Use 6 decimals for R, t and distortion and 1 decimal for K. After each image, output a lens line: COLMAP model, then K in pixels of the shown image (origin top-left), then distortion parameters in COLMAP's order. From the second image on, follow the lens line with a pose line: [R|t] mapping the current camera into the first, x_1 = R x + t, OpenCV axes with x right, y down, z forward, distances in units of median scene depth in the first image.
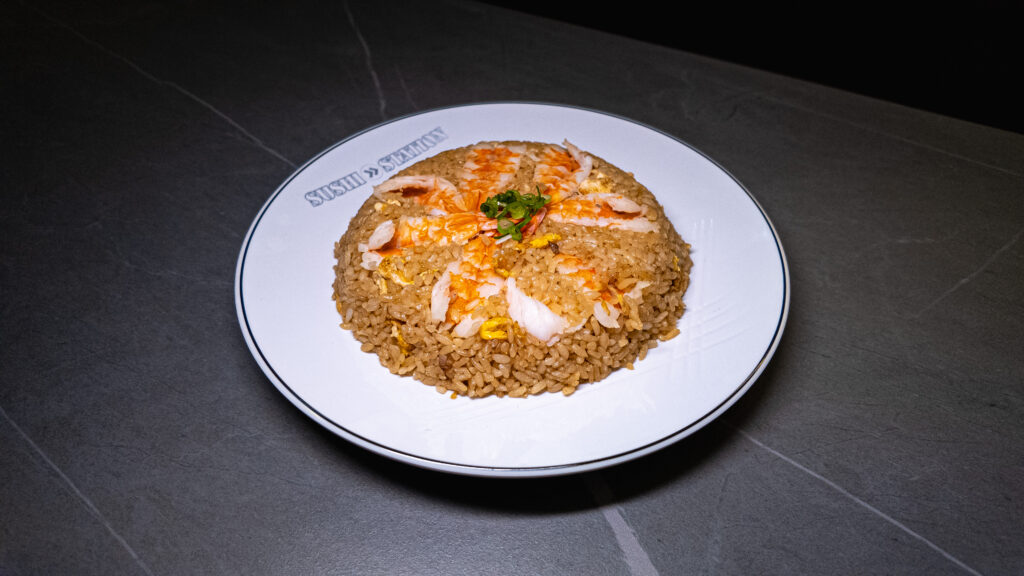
lens RADIAL K [[637.2, 0, 512.4], [0, 637.2, 284.3], [0, 0, 1]] dist [-0.015251, -0.001309]
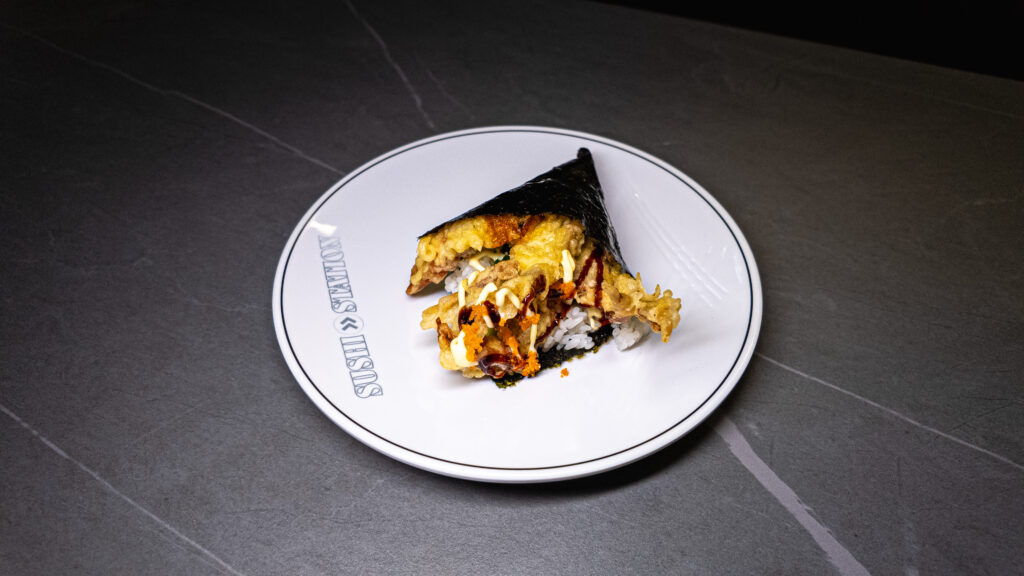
lens RADIAL K [[637.2, 0, 515.7], [0, 637.2, 284.7], [0, 0, 1]] dist [-0.015251, -0.001309]
pose [[0.991149, -0.097464, 0.090138, -0.293492], [0.093670, 0.994567, 0.045409, -0.068726], [-0.094074, -0.036564, 0.994894, 0.069519]]
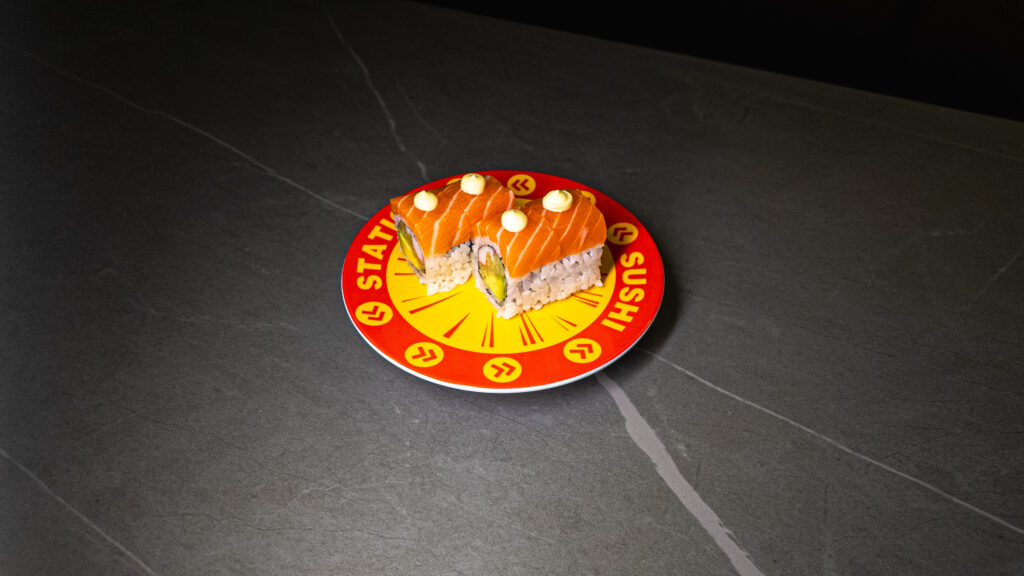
lens RADIAL K [[637.2, 0, 514.6], [0, 637.2, 282.8], [0, 0, 1]] dist [-0.015251, -0.001309]
pose [[0.995163, -0.068788, 0.070133, -0.176352], [0.069279, 0.997587, -0.004588, -0.041590], [-0.069648, 0.009424, 0.997527, 0.039988]]
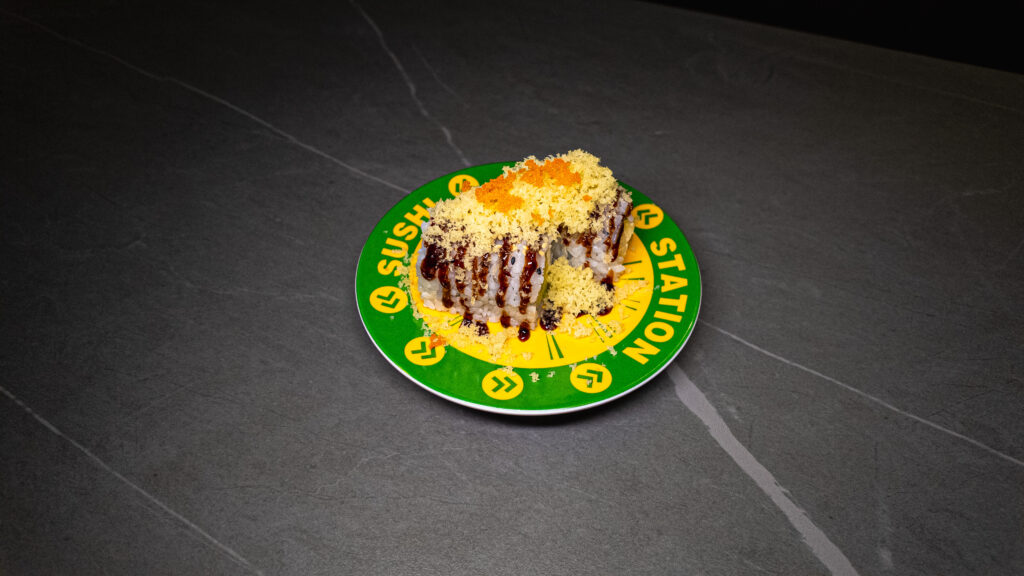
lens RADIAL K [[637.2, 0, 515.5], [0, 637.2, 285.4], [0, 0, 1]] dist [-0.015251, -0.001309]
pose [[0.992469, -0.090206, 0.082872, -0.267231], [0.085785, 0.994770, 0.055443, -0.051696], [-0.087439, -0.047916, 0.995017, 0.052984]]
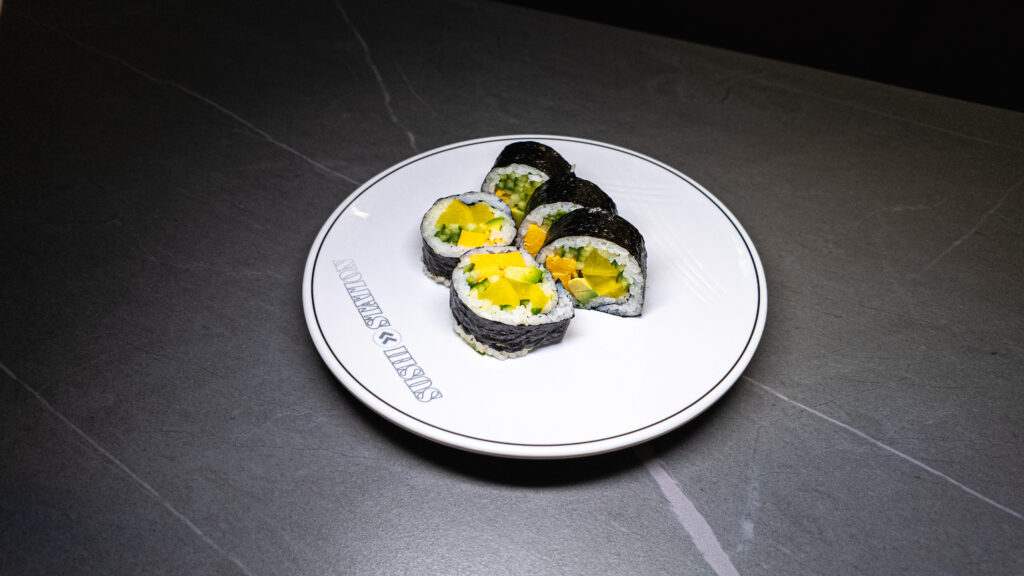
lens RADIAL K [[637.2, 0, 513.3], [0, 637.2, 283.1], [0, 0, 1]] dist [-0.015251, -0.001309]
pose [[0.998308, -0.040785, 0.041433, -0.096527], [0.040812, 0.999167, 0.000201, 0.037995], [-0.041407, 0.001491, 0.999141, -0.041643]]
